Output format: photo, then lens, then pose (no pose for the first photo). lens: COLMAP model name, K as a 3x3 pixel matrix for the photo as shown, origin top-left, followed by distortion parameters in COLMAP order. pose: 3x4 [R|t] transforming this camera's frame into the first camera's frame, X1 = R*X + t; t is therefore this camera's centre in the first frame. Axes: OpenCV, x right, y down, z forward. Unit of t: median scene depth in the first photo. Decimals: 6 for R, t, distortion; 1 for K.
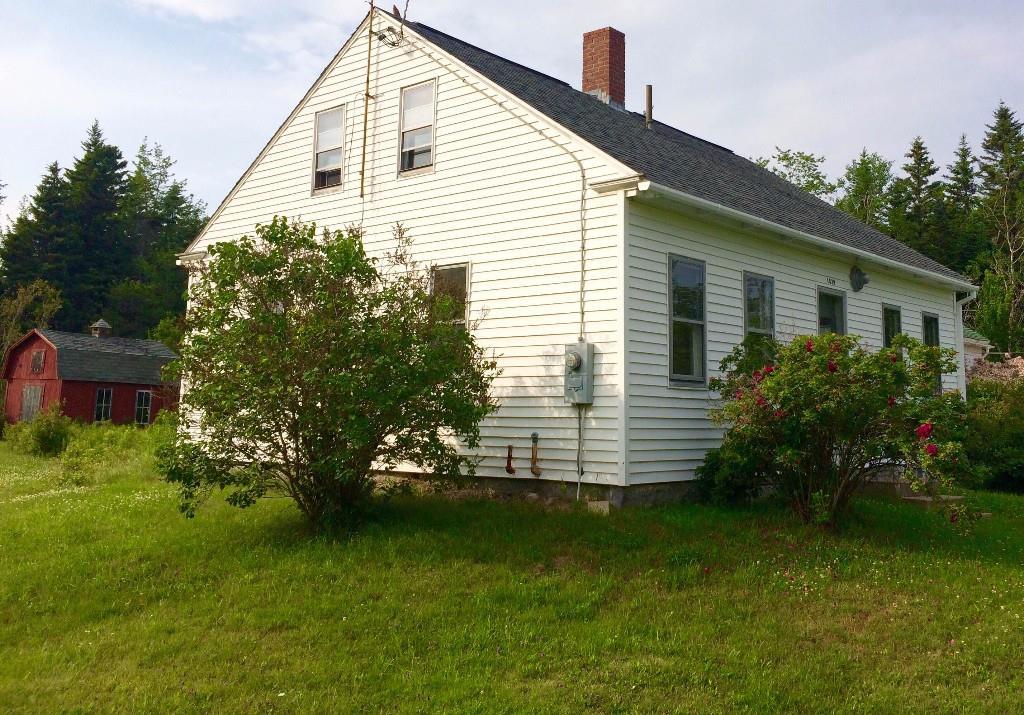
lens RADIAL K [[1037.8, 0, 512.8], [0, 1037.8, 356.3], [0, 0, 1]] dist [-0.007131, 0.000000]
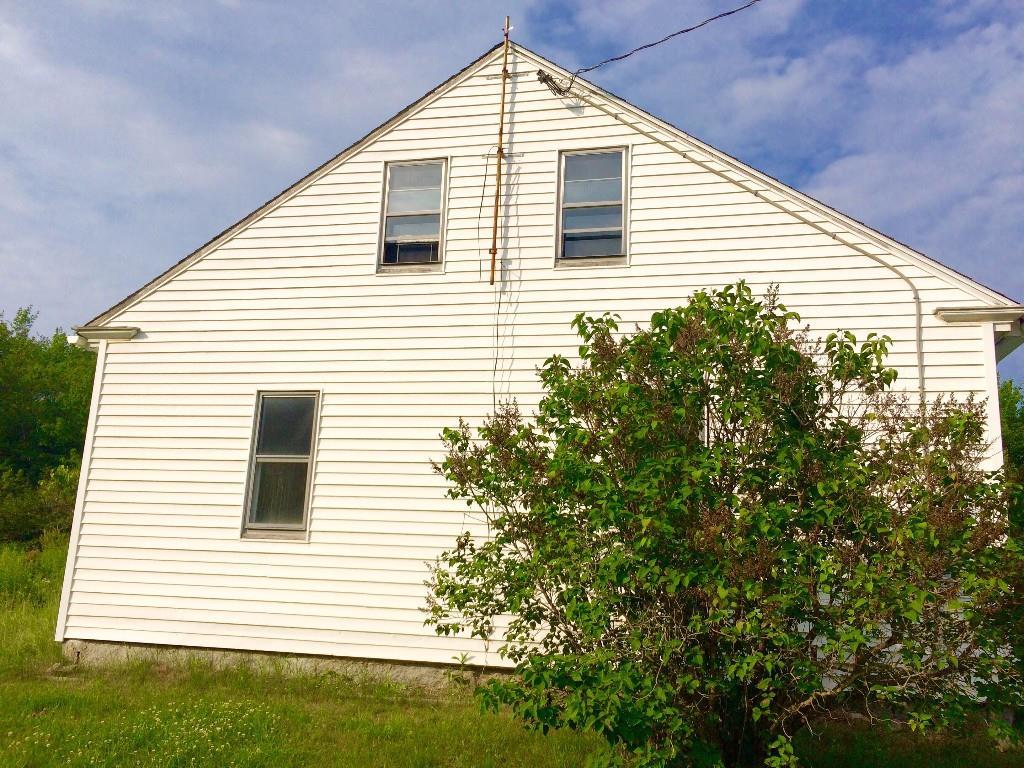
lens RADIAL K [[1013.7, 0, 511.7], [0, 1013.7, 383.3], [0, 0, 1]] dist [0.029170, 0.000000]
pose [[0.898094, 0.119158, 0.423354, -0.422508], [-0.063264, 0.987588, -0.143761, 0.015223], [-0.435230, 0.102328, 0.894485, 0.369006]]
